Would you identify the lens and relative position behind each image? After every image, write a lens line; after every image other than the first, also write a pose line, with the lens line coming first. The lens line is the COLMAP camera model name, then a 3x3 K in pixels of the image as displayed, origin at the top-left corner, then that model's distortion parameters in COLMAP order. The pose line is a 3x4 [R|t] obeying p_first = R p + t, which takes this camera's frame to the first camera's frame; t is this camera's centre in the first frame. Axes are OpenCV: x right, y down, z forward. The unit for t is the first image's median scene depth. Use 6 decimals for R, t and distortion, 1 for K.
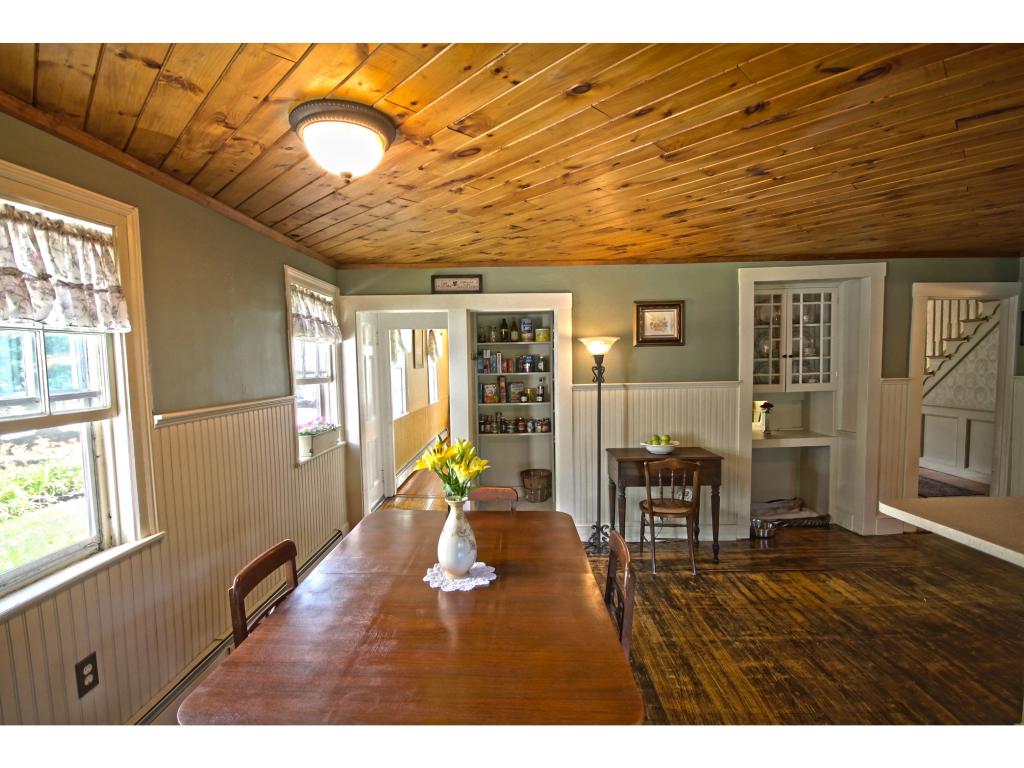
lens RADIAL K [[477.4, 0, 507.8], [0, 477.4, 389.9], [0, 0, 1]] dist [-0.002433, -0.005683]
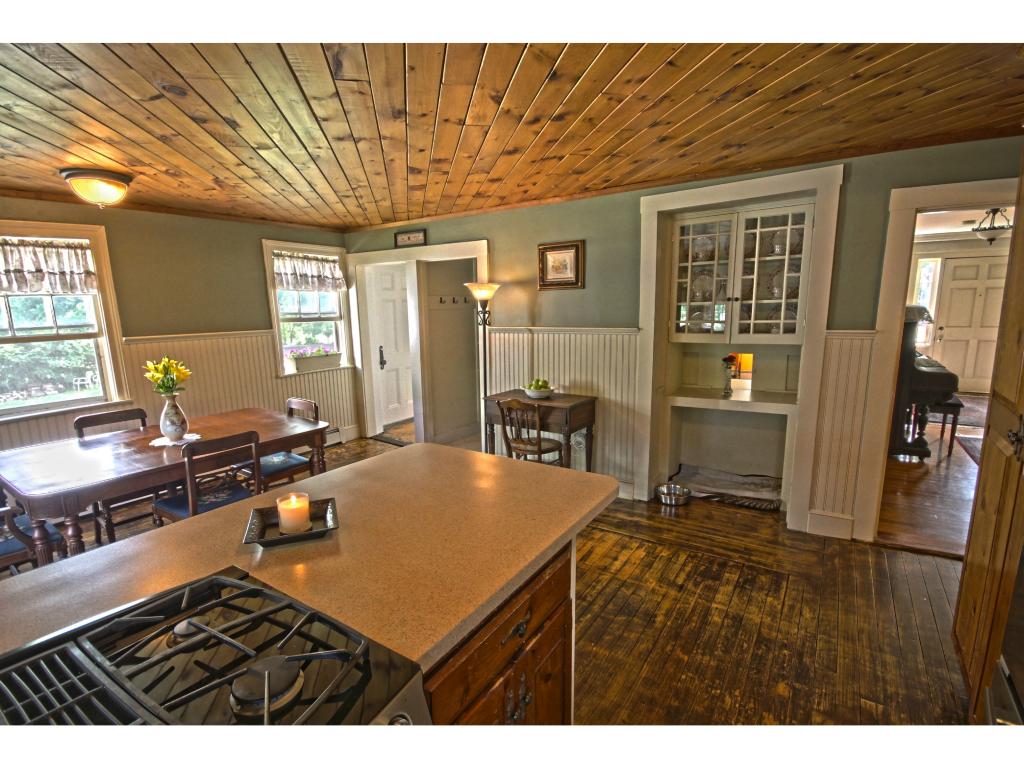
lens RADIAL K [[477.4, 0, 511.1], [0, 477.4, 392.7], [0, 0, 1]] dist [-0.002433, -0.005683]
pose [[0.840199, 0.099832, -0.533010, 0.772676], [-0.027641, 0.989515, 0.141762, -0.019059], [0.541574, -0.104375, 0.834148, 0.111187]]
